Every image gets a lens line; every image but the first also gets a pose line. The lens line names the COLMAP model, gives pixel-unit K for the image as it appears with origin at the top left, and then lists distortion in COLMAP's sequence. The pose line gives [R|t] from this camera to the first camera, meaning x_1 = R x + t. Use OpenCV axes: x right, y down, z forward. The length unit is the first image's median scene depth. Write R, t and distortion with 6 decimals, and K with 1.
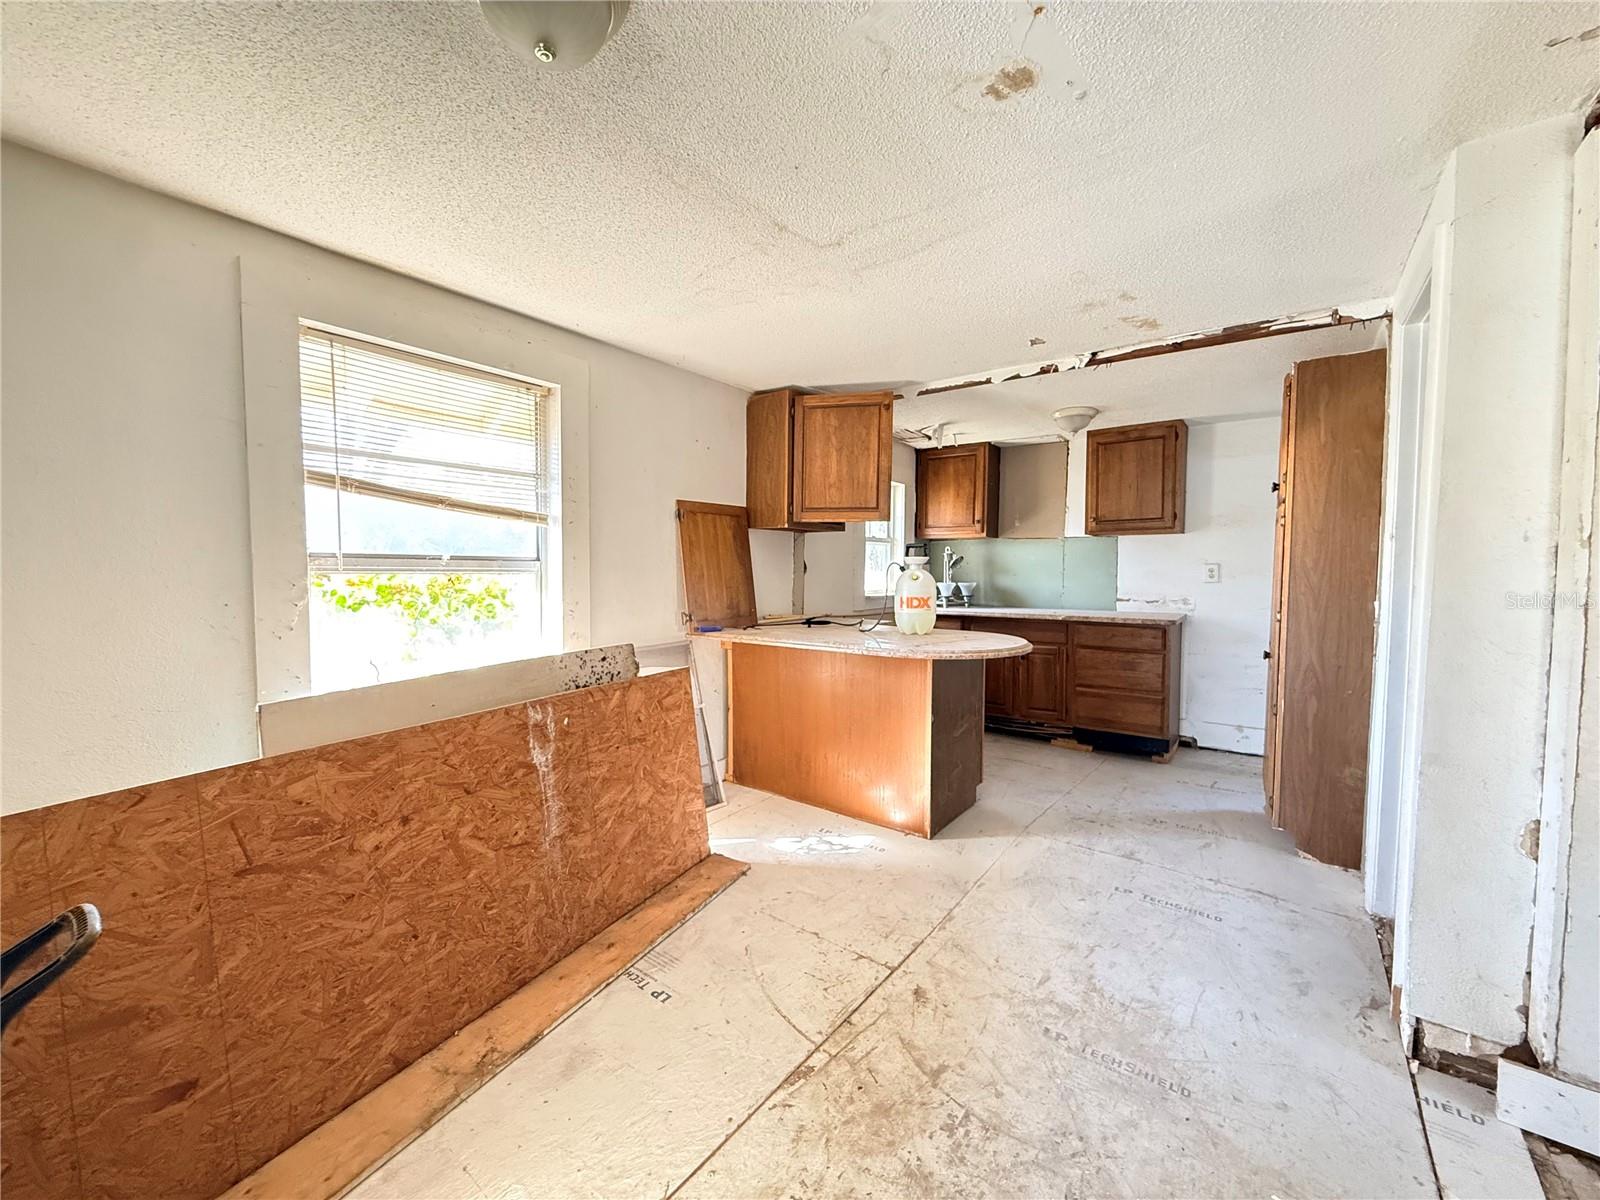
lens RADIAL K [[640.6, 0, 799.5], [0, 640.6, 598.9], [0, 0, 1]] dist [-0.000417, 0.000293]
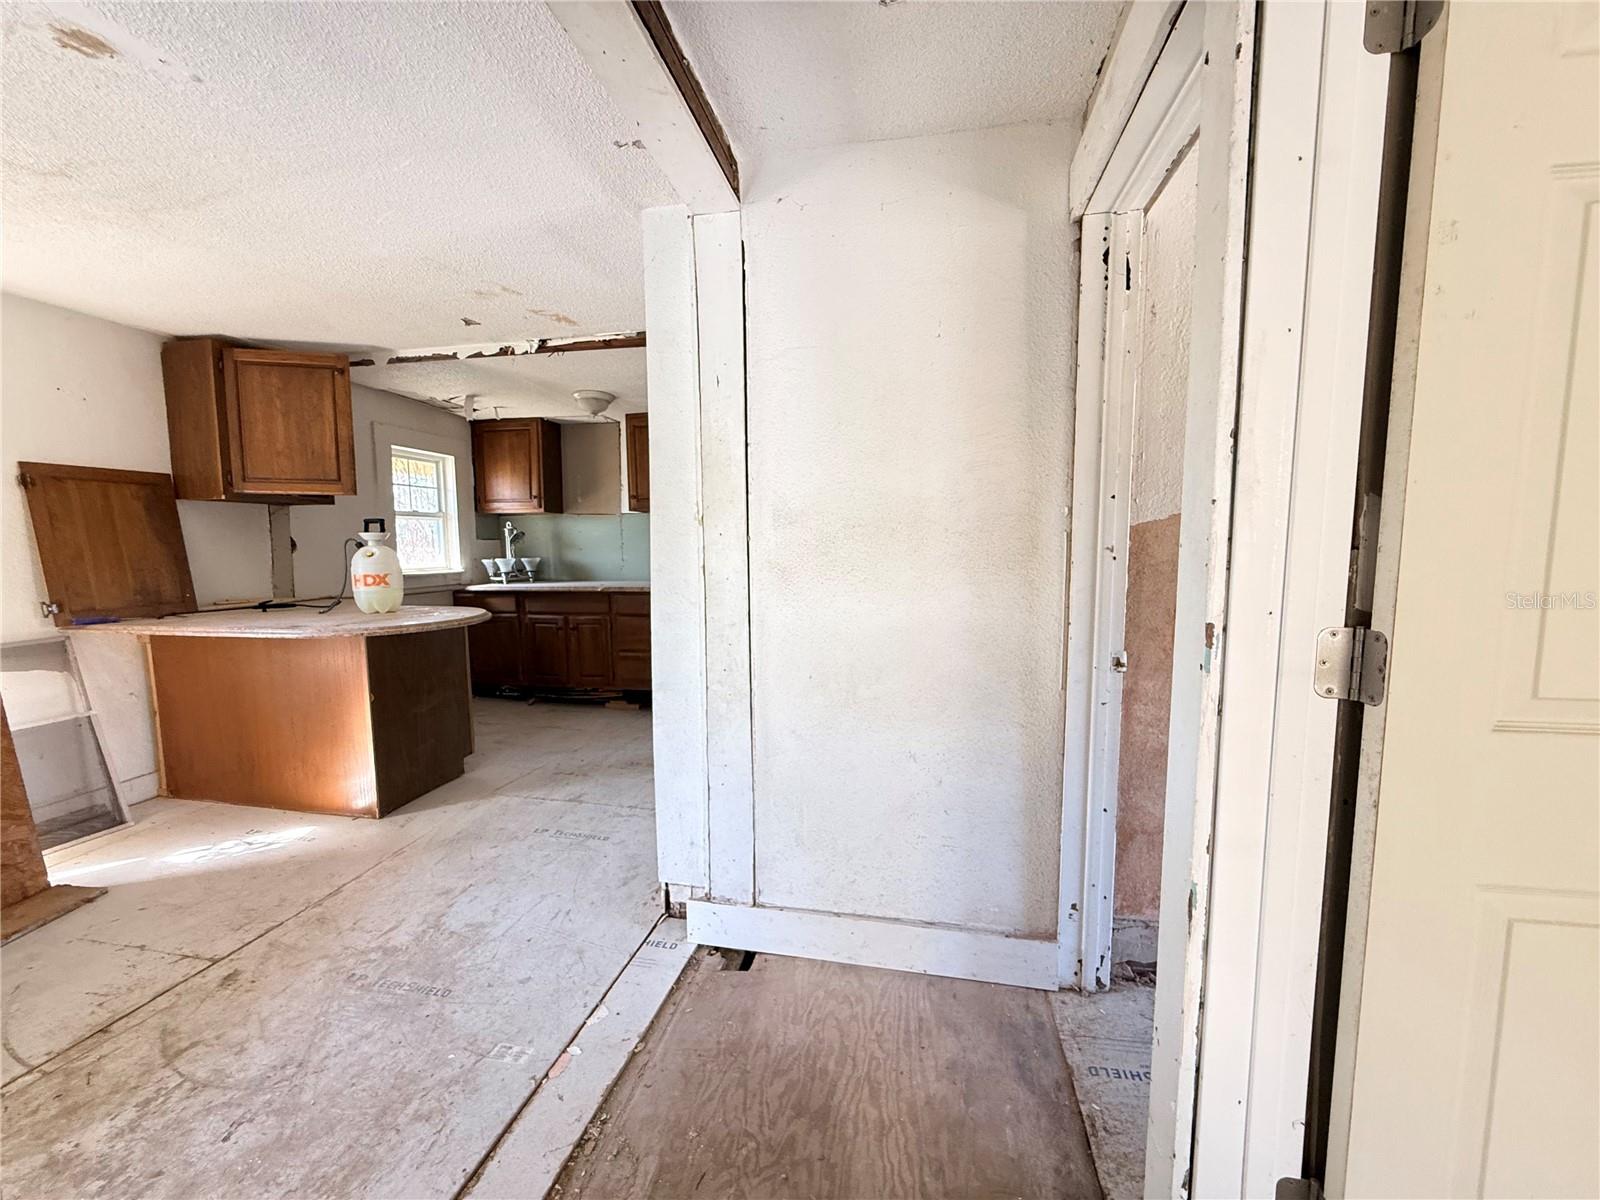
lens RADIAL K [[640.6, 0, 804.8], [0, 640.6, 598.1], [0, 0, 1]] dist [-0.000417, 0.000293]
pose [[0.901540, -0.047465, 0.430084, 0.325047], [0.031446, 0.998524, 0.044281, 0.009727], [-0.431551, -0.026397, 0.901702, -0.140503]]
